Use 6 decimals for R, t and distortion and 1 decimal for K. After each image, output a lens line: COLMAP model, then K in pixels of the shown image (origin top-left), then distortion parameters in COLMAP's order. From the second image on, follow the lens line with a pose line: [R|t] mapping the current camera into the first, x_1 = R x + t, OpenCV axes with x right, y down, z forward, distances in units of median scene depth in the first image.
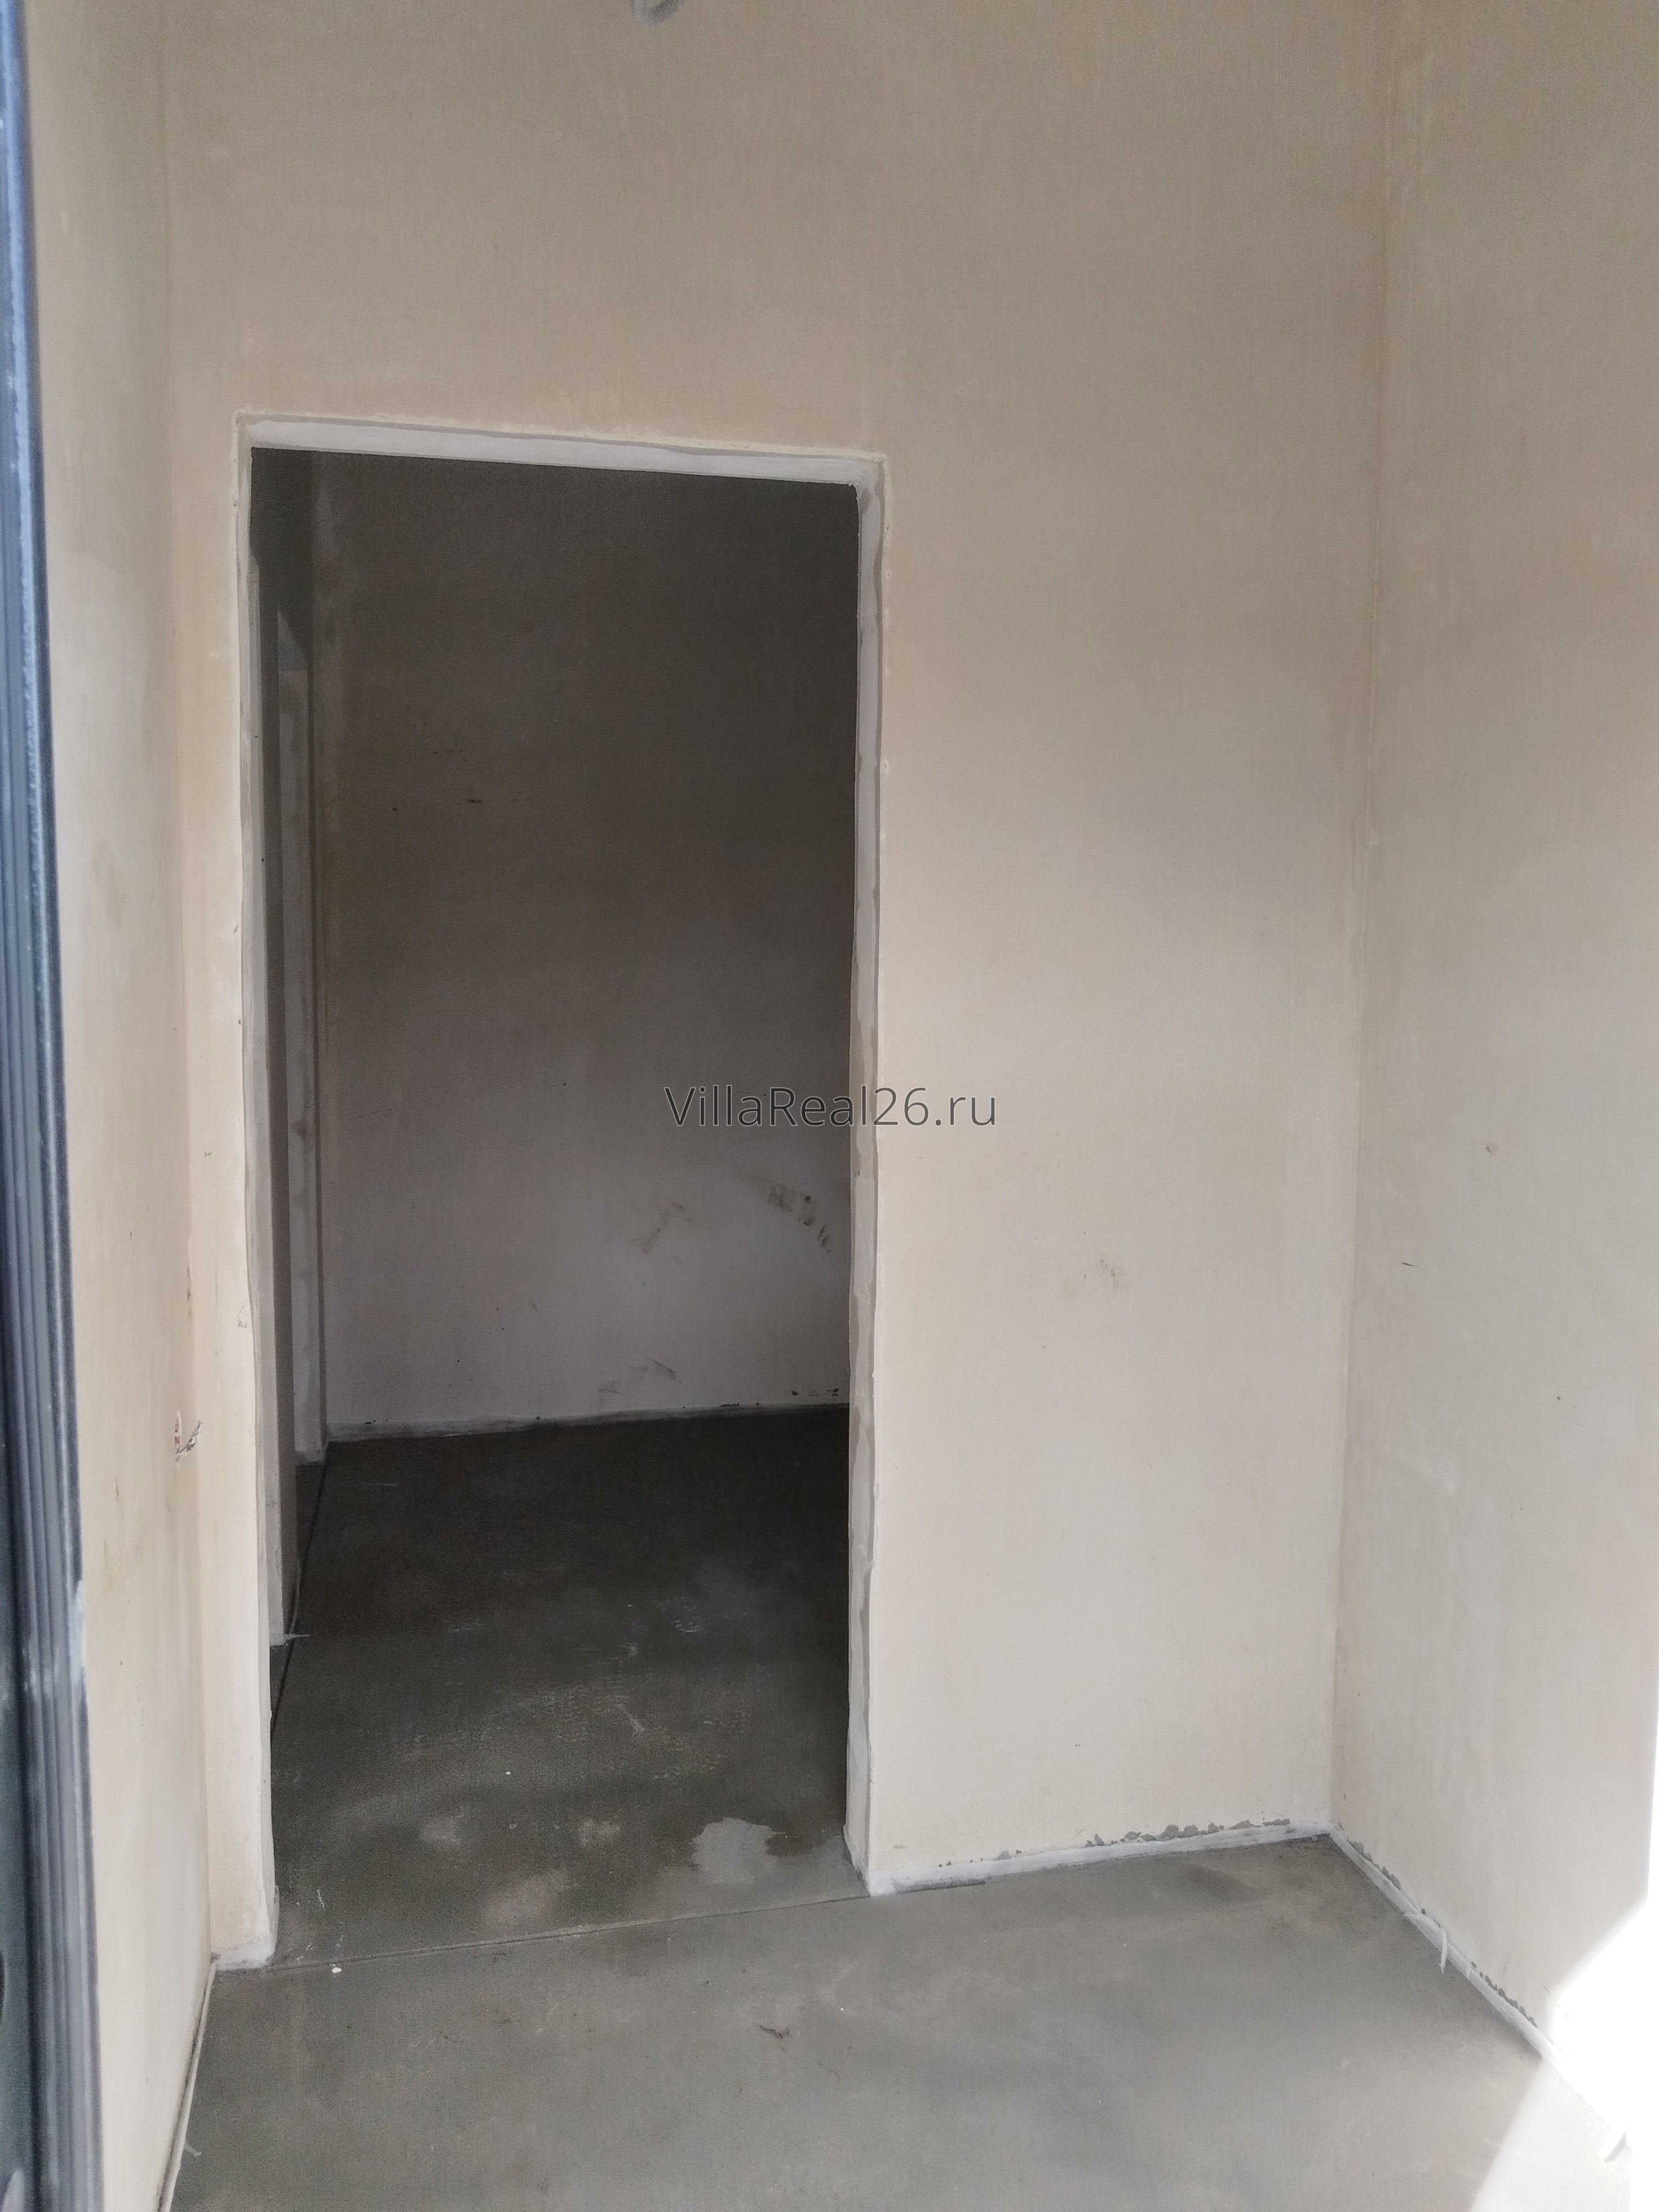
lens RADIAL K [[1680.4, 0, 829.5], [0, 1680.4, 1106.0], [0, 0, 1]] dist [-0.006850, 0.000193]
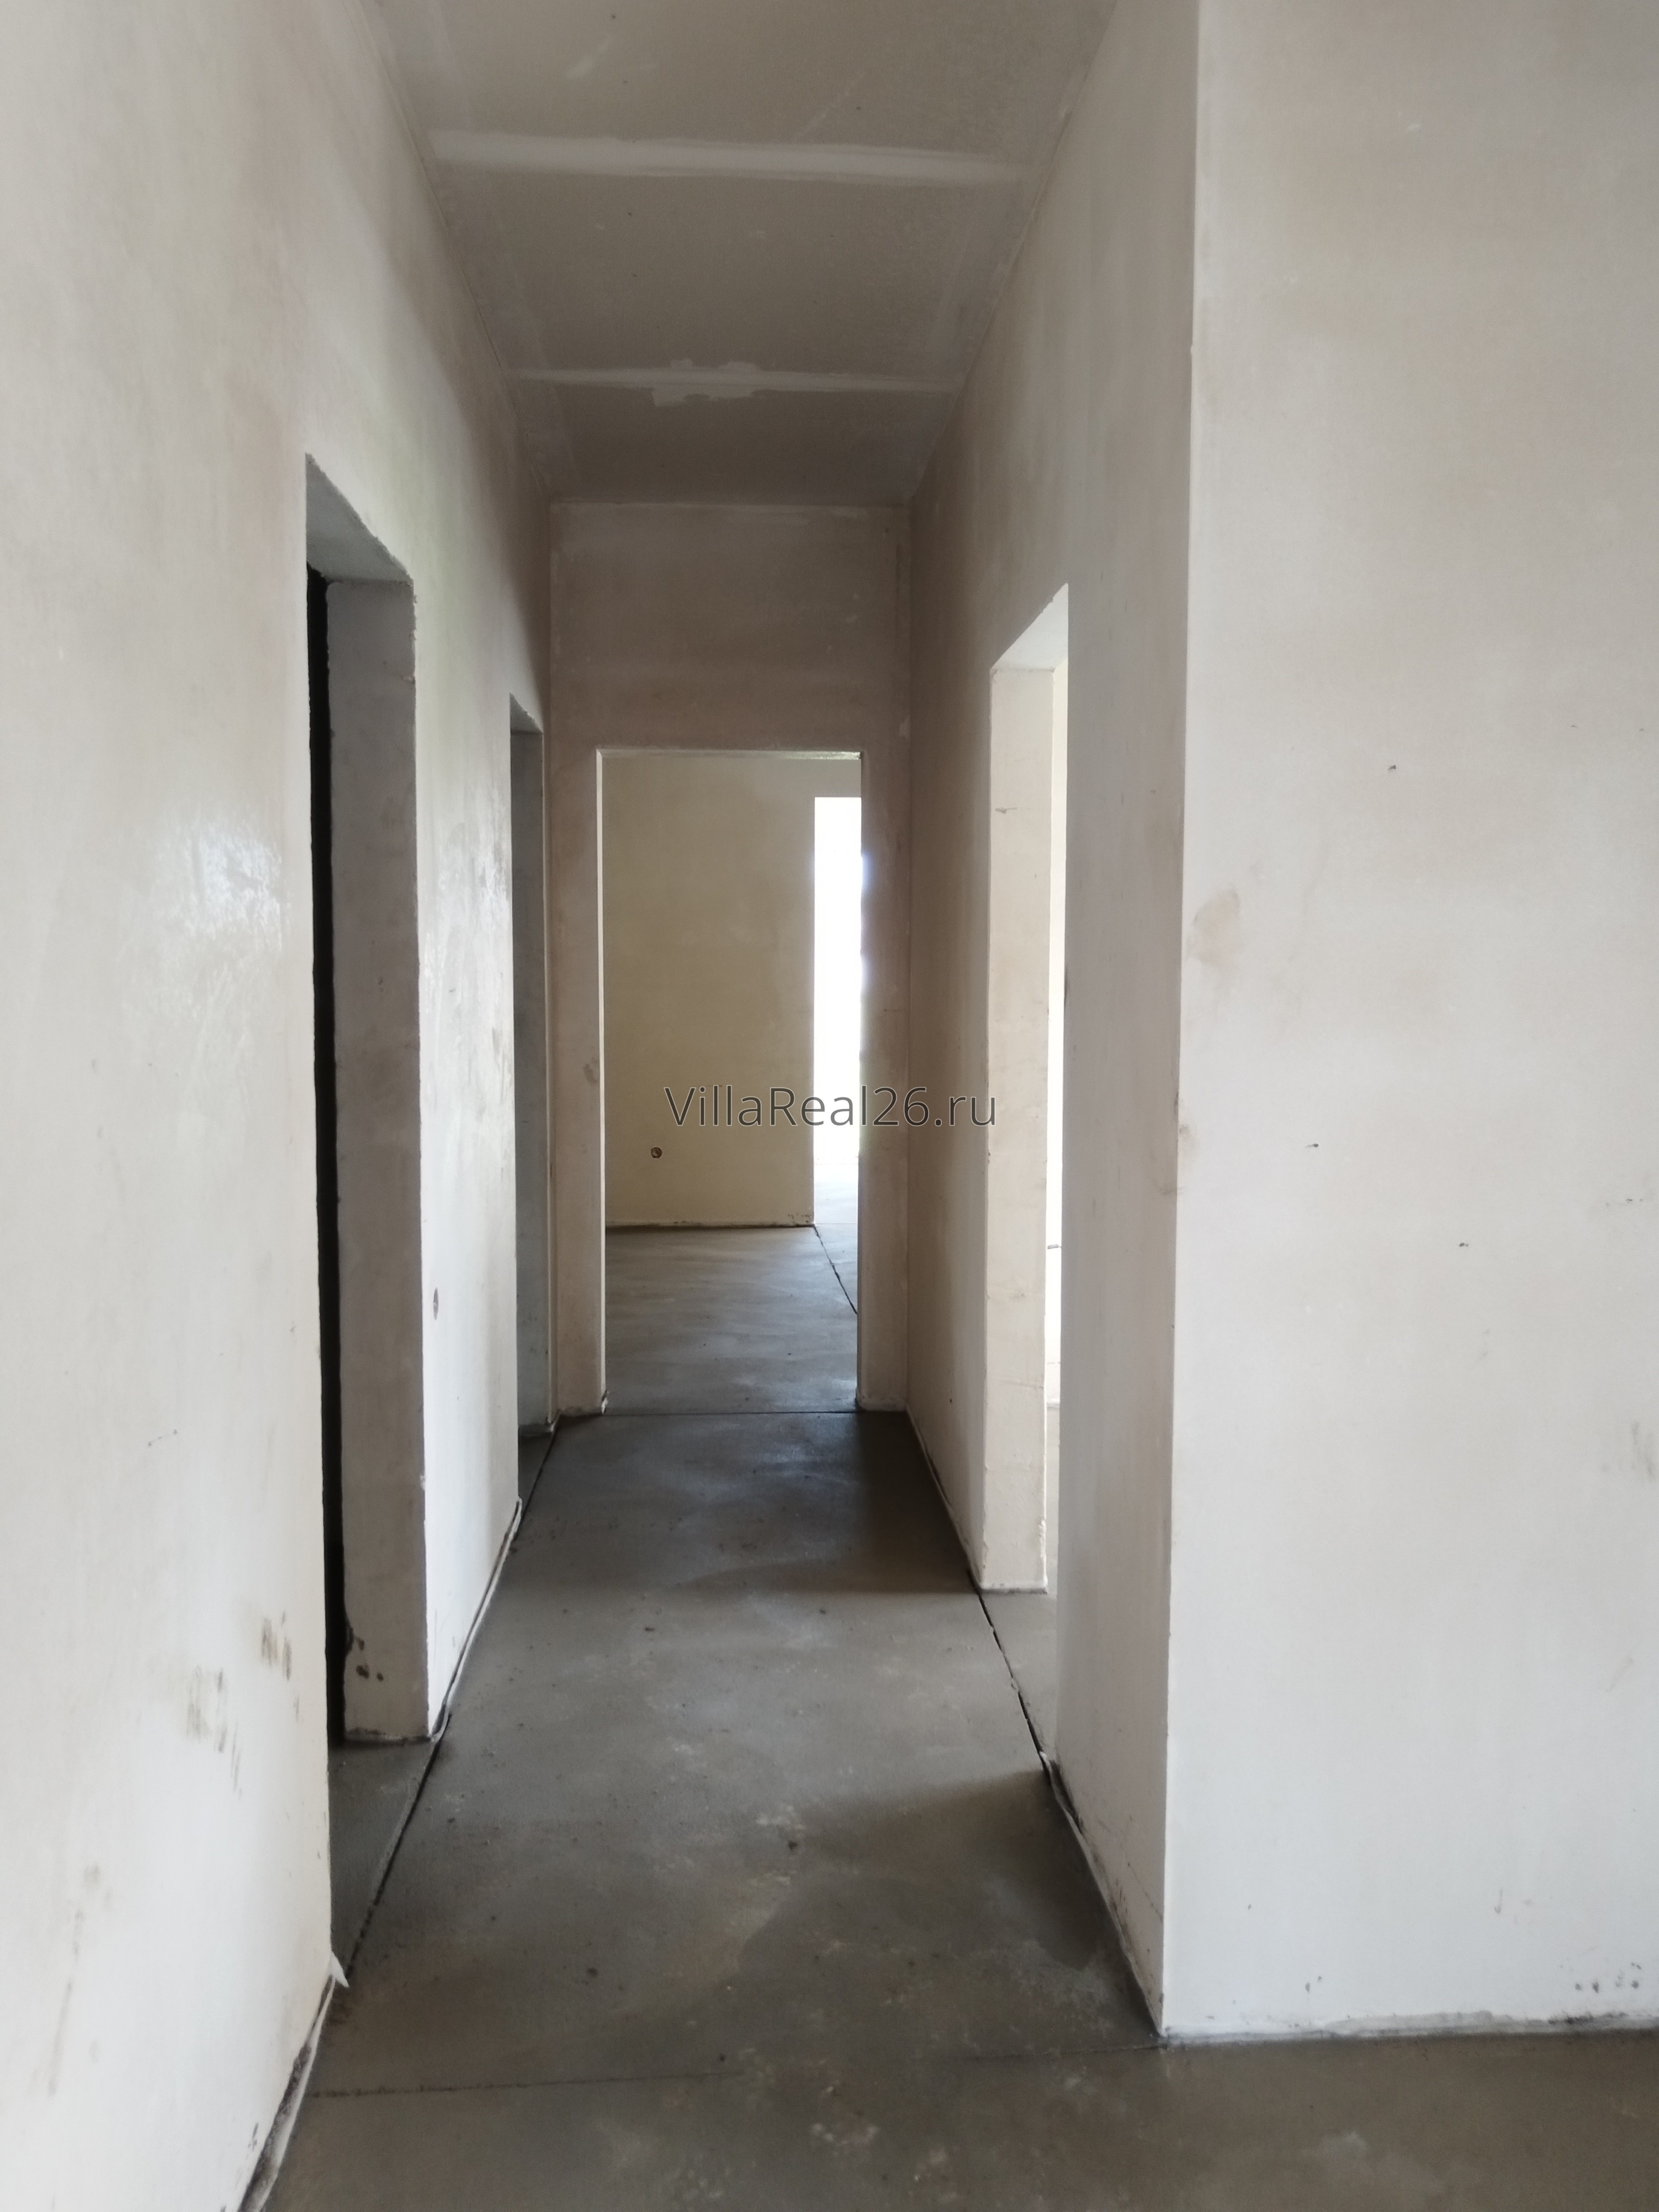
lens RADIAL K [[1680.4, 0, 829.5], [0, 1680.4, 1106.0], [0, 0, 1]] dist [-0.006850, 0.000193]
pose [[0.184921, -0.084190, 0.979141, -0.359949], [0.098578, 0.992888, 0.066755, -0.087762], [-0.977797, 0.084178, 0.191905, 0.833349]]
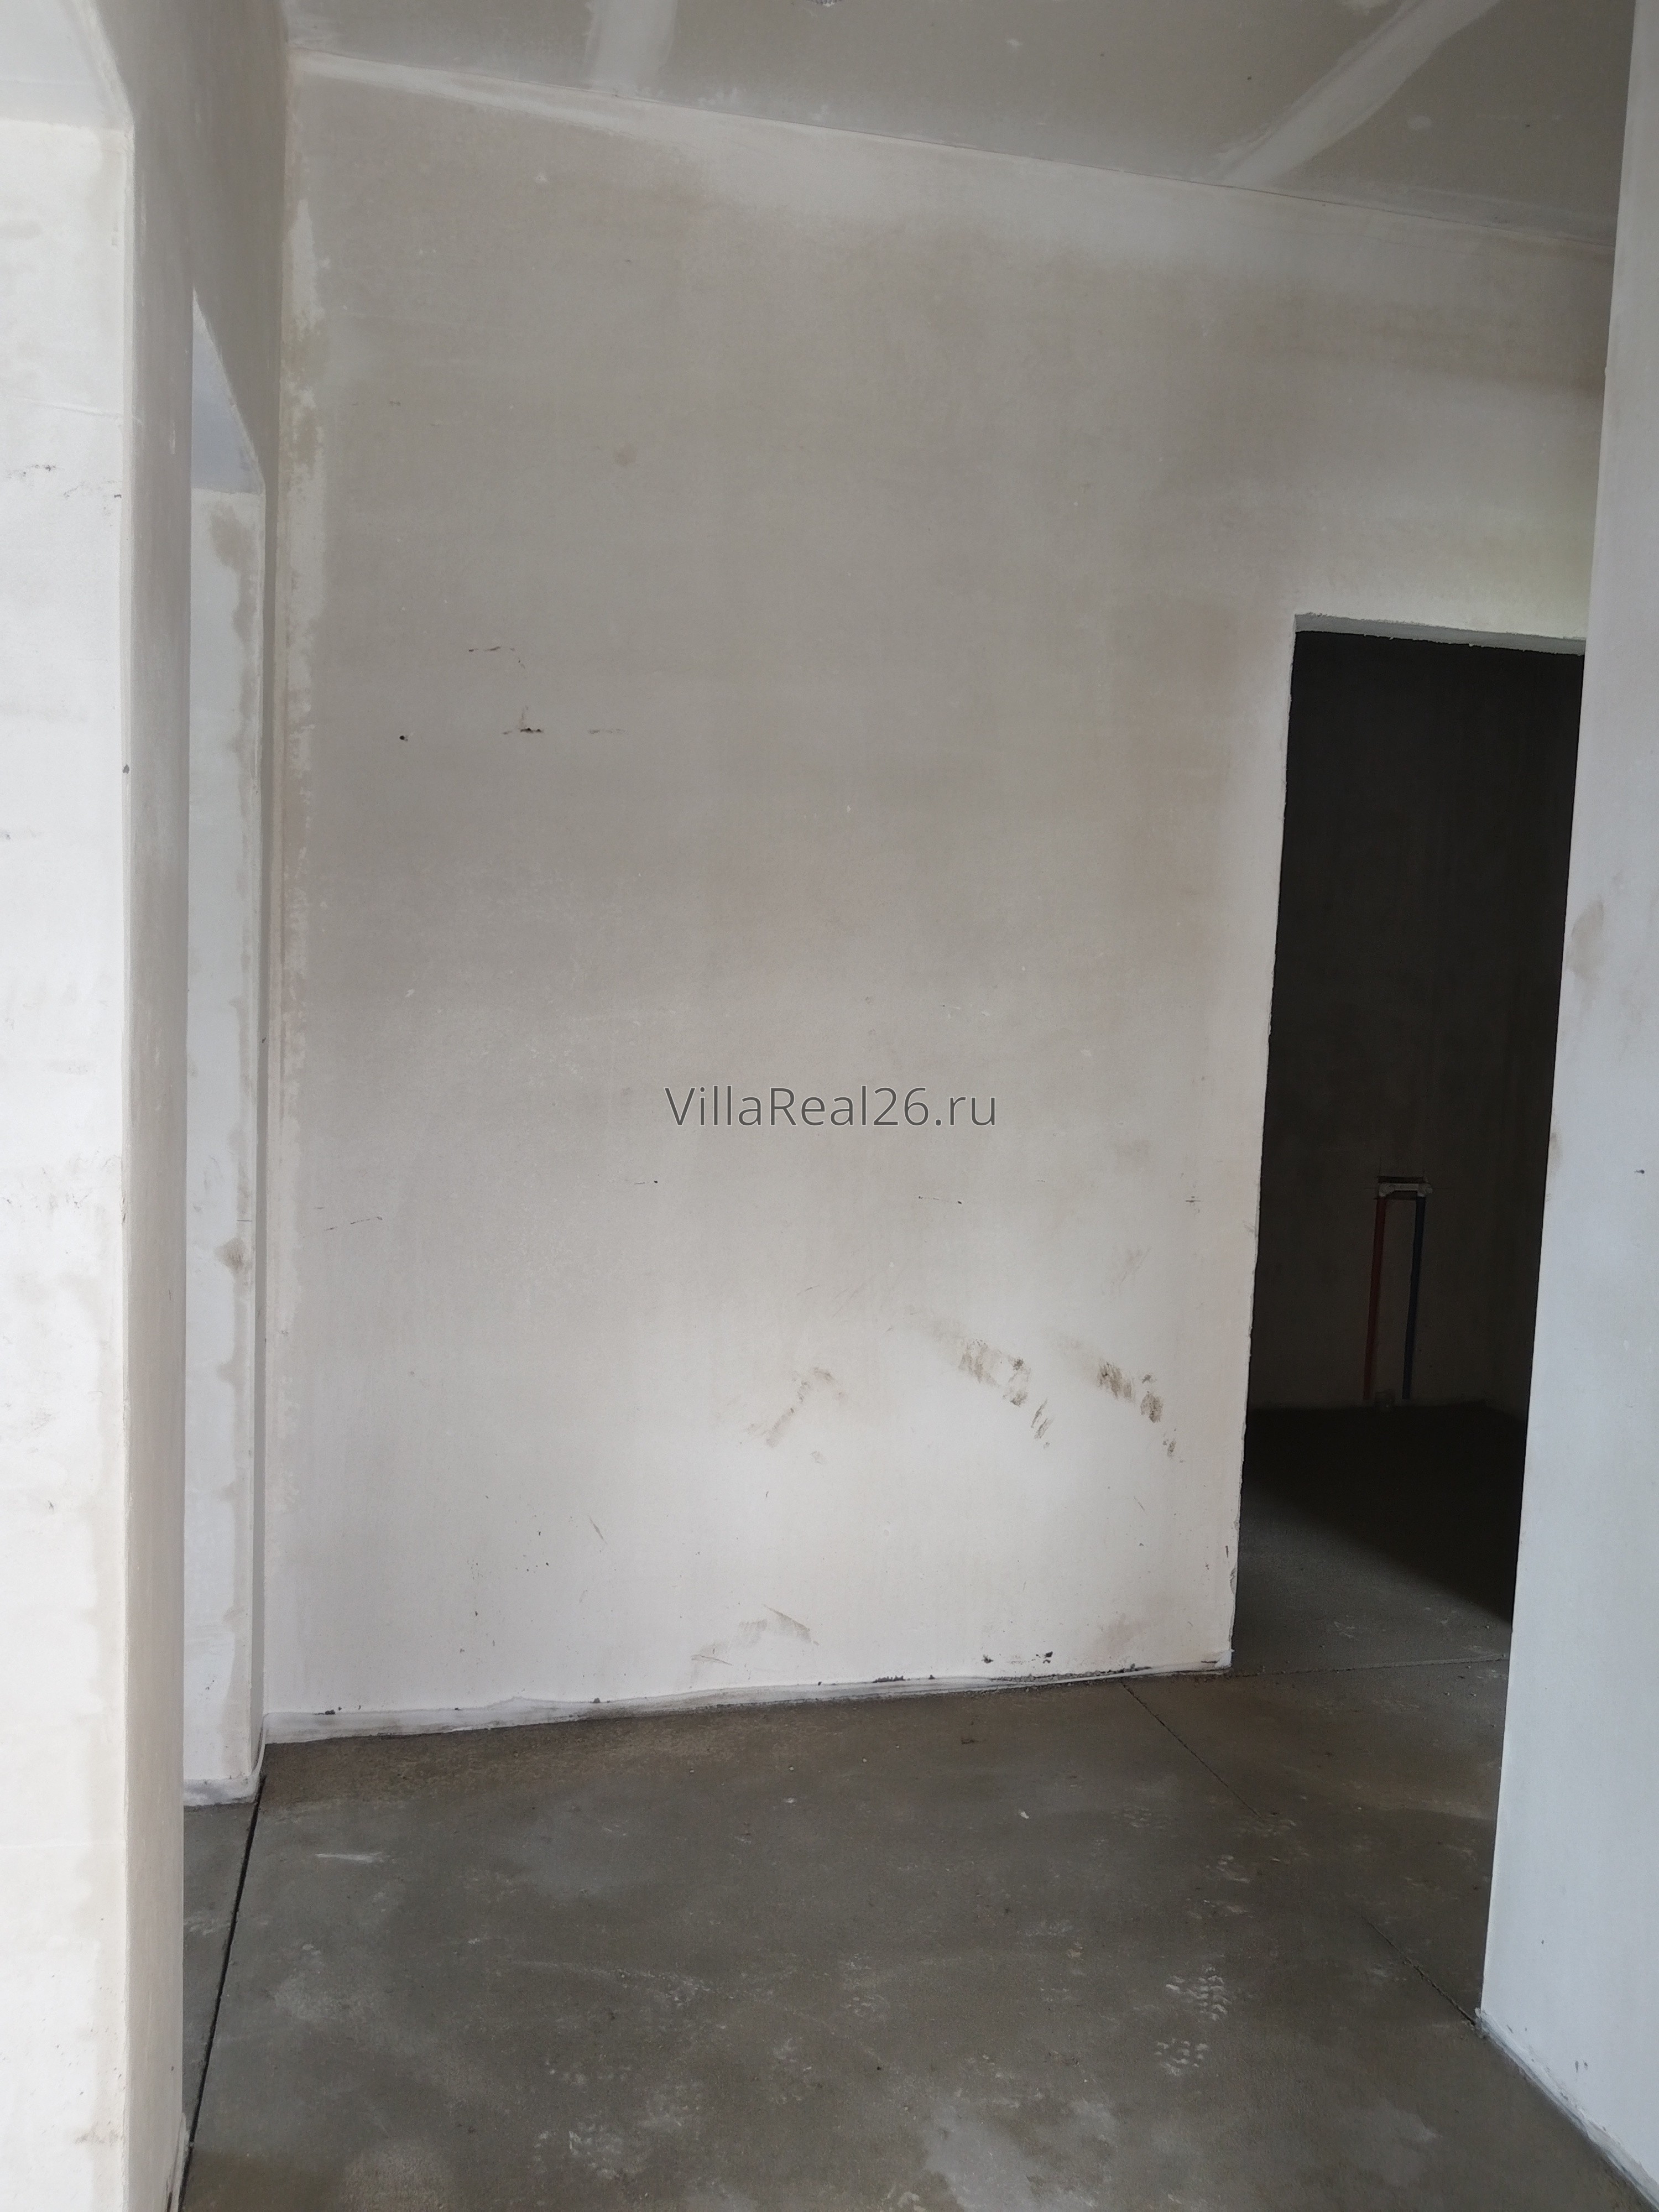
lens RADIAL K [[1680.4, 0, 829.5], [0, 1680.4, 1106.0], [0, 0, 1]] dist [-0.006850, 0.000193]
pose [[0.999394, 0.030241, 0.017248, -0.106355], [-0.030211, 0.999542, -0.002001, -0.043649], [-0.017301, 0.001479, 0.999849, 0.372362]]
